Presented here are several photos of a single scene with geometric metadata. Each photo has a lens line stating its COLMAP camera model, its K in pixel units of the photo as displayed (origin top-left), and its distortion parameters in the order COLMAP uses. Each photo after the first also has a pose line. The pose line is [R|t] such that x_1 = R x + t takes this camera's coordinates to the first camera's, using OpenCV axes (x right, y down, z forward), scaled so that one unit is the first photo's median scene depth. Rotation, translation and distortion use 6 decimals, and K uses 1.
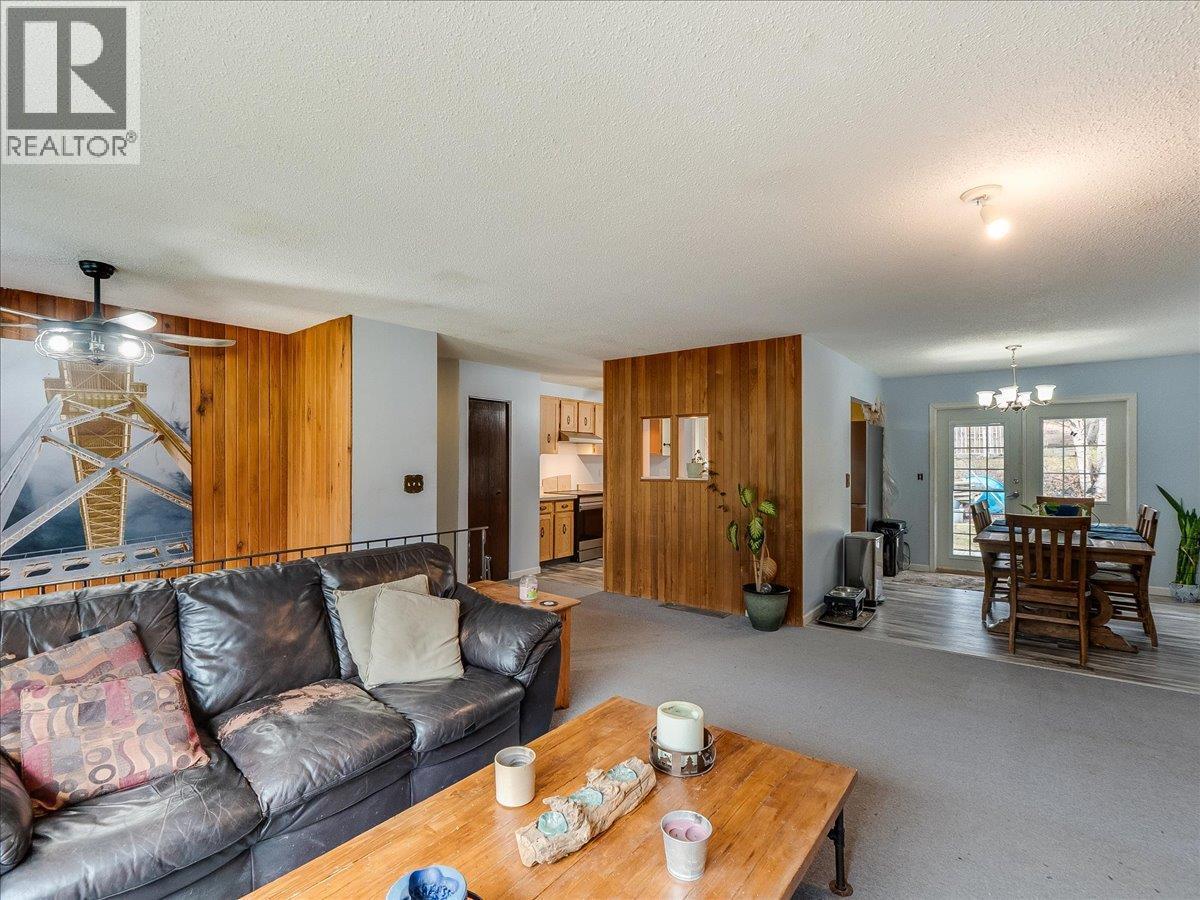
lens RADIAL K [[565.5, 0, 592.5], [0, 565.5, 451.7], [0, 0, 1]] dist [-0.016674, 0.001020]
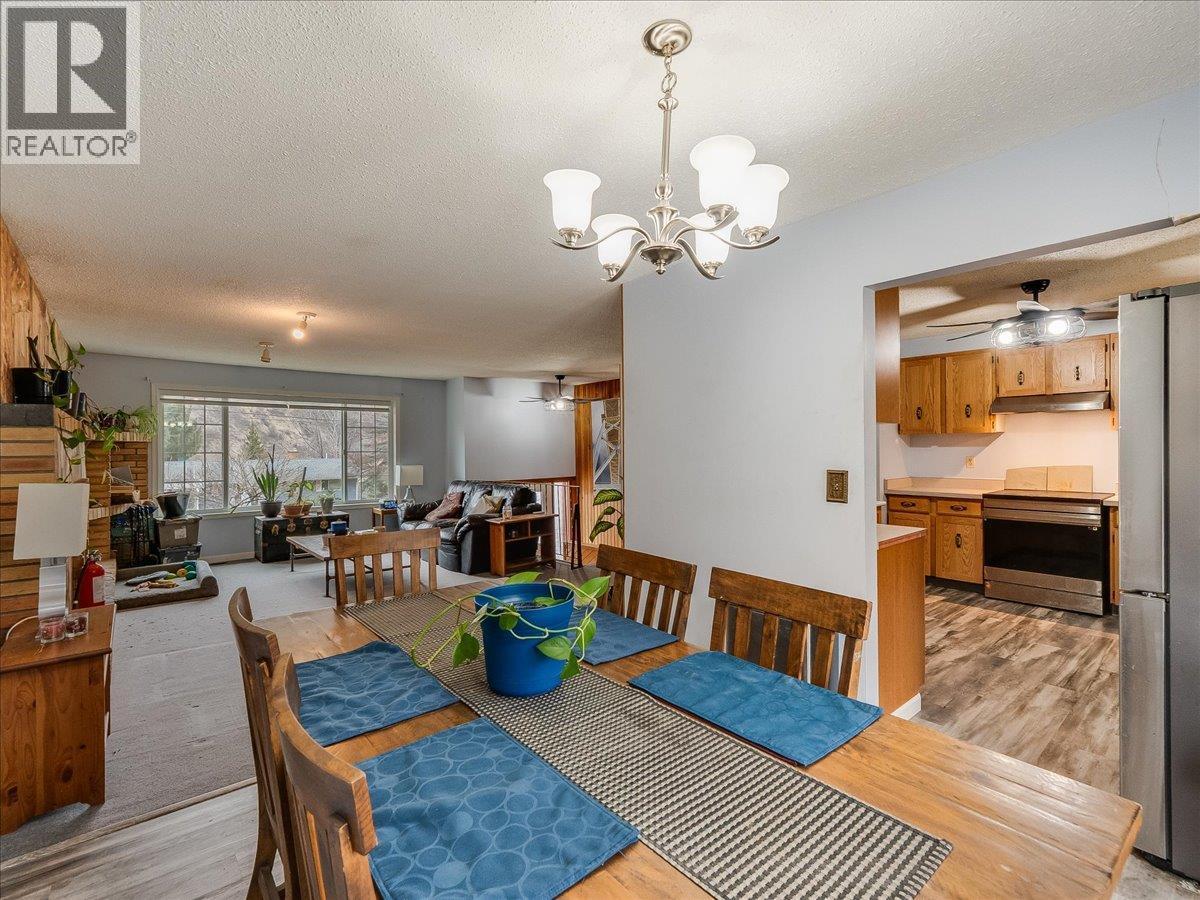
lens RADIAL K [[553.6, 0, 600.0], [0, 553.6, 450.0], [0, 0, 1]] dist [0.019655, -0.019826]
pose [[-0.186806, 0.004132, -0.982388, 1.339310], [0.024570, 0.999698, -0.000467, 0.027997], [0.982089, -0.024224, -0.186852, 1.315883]]
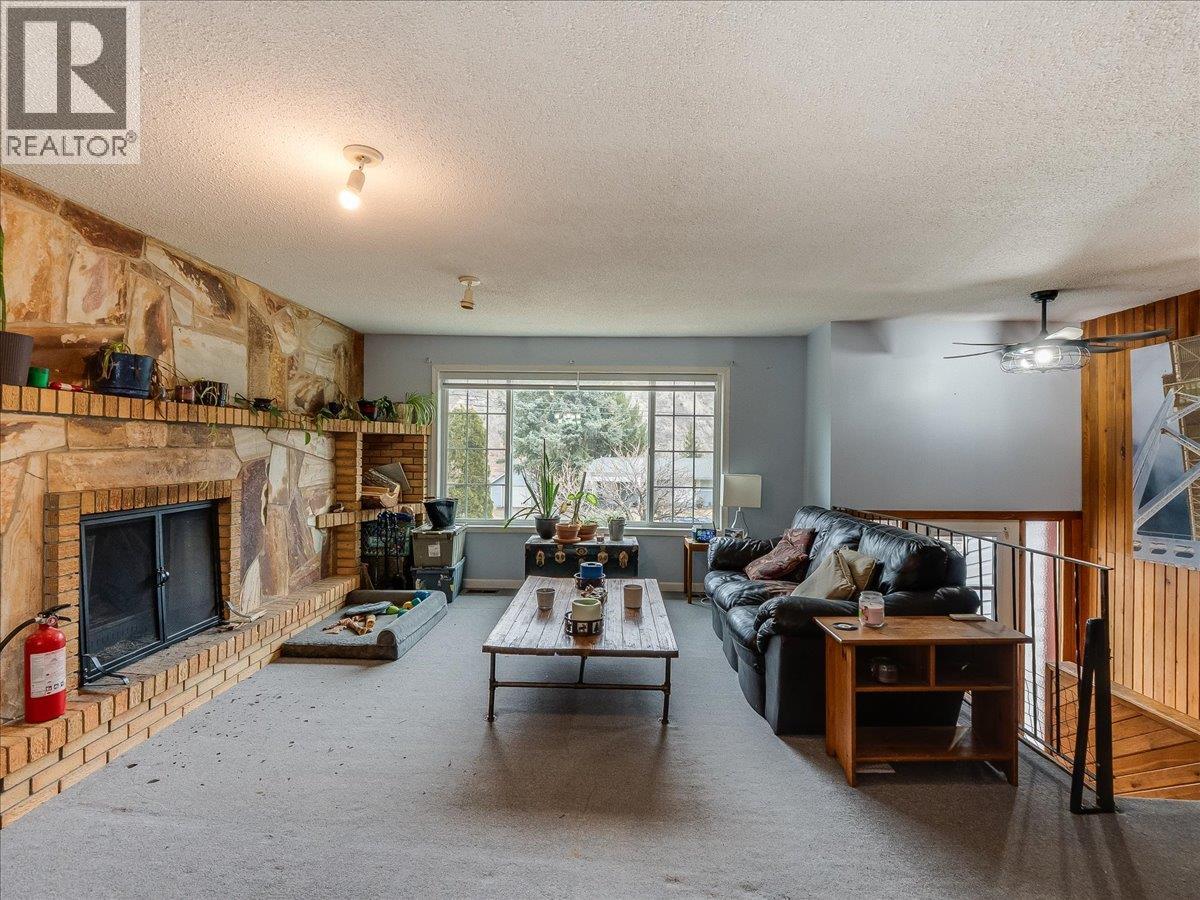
lens RADIAL K [[565.5, 0, 592.5], [0, 565.5, 451.7], [0, 0, 1]] dist [-0.016674, 0.001020]
pose [[-0.806186, -0.004031, -0.591649, 0.517135], [0.001218, 0.999963, -0.008473, 0.023221], [0.591661, -0.007552, -0.806151, 1.098247]]
